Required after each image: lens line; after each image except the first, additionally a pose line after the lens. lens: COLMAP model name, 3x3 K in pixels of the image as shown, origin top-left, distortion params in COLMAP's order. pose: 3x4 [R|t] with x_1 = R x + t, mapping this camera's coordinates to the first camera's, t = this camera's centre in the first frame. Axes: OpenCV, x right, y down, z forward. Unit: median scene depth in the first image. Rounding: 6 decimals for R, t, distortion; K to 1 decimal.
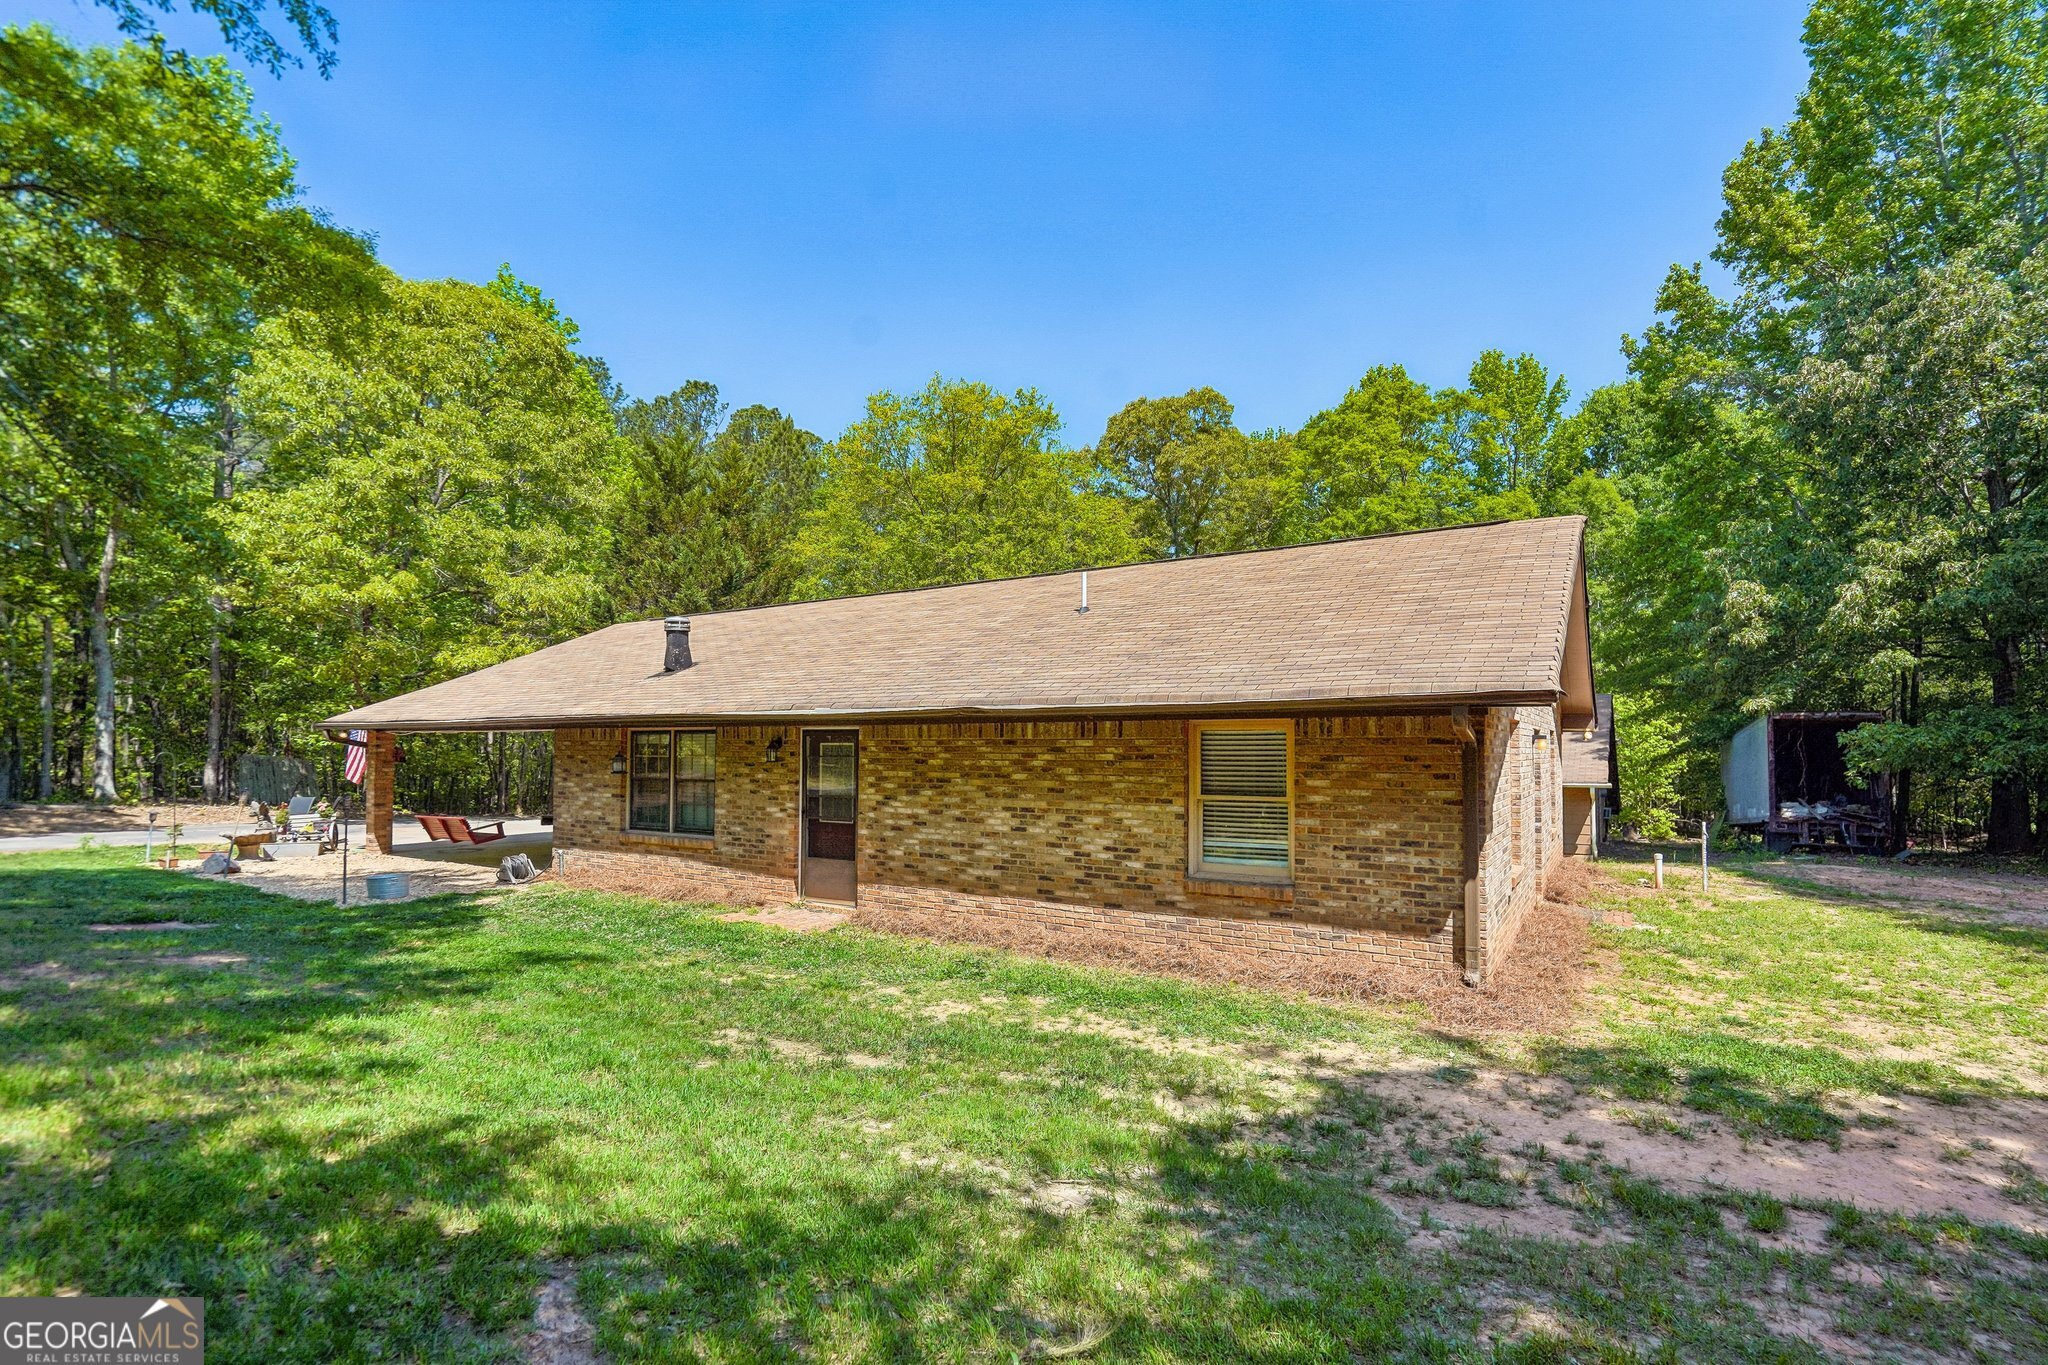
lens RADIAL K [[887.0, 0, 1022.1], [0, 887.0, 758.7], [0, 0, 1]] dist [-0.001628, 0.000563]
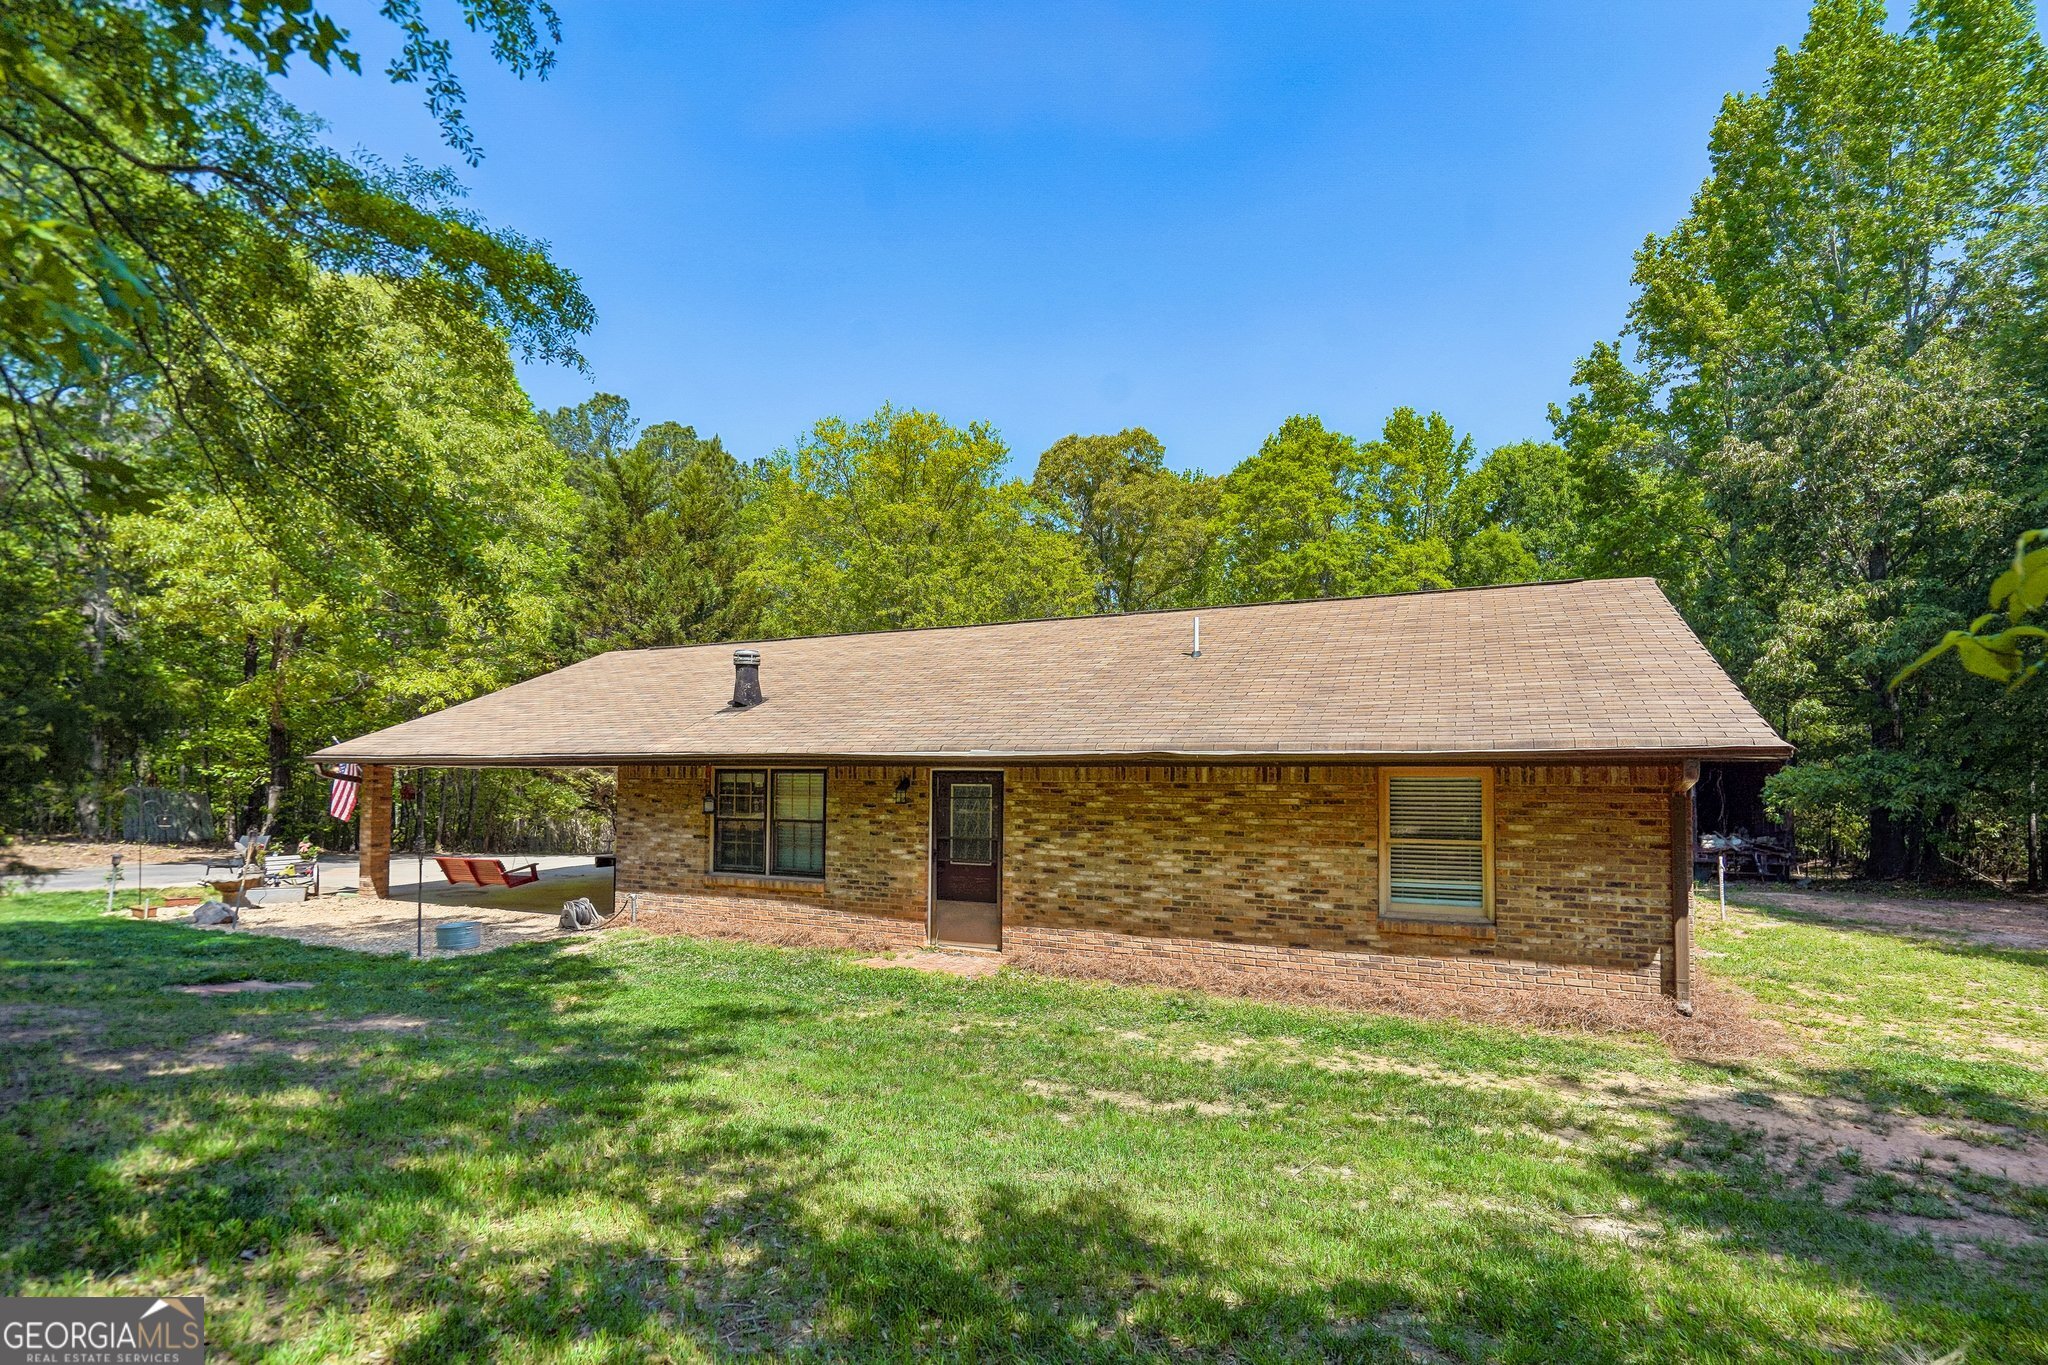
lens RADIAL K [[890.5, 0, 997.7], [0, 890.5, 782.5], [0, 0, 1]] dist [-0.001947, 0.000755]
pose [[0.992817, 0.003032, 0.119603, -0.289108], [-0.002328, 0.999979, -0.006021, -0.013321], [-0.119619, 0.005699, 0.992804, 0.008399]]
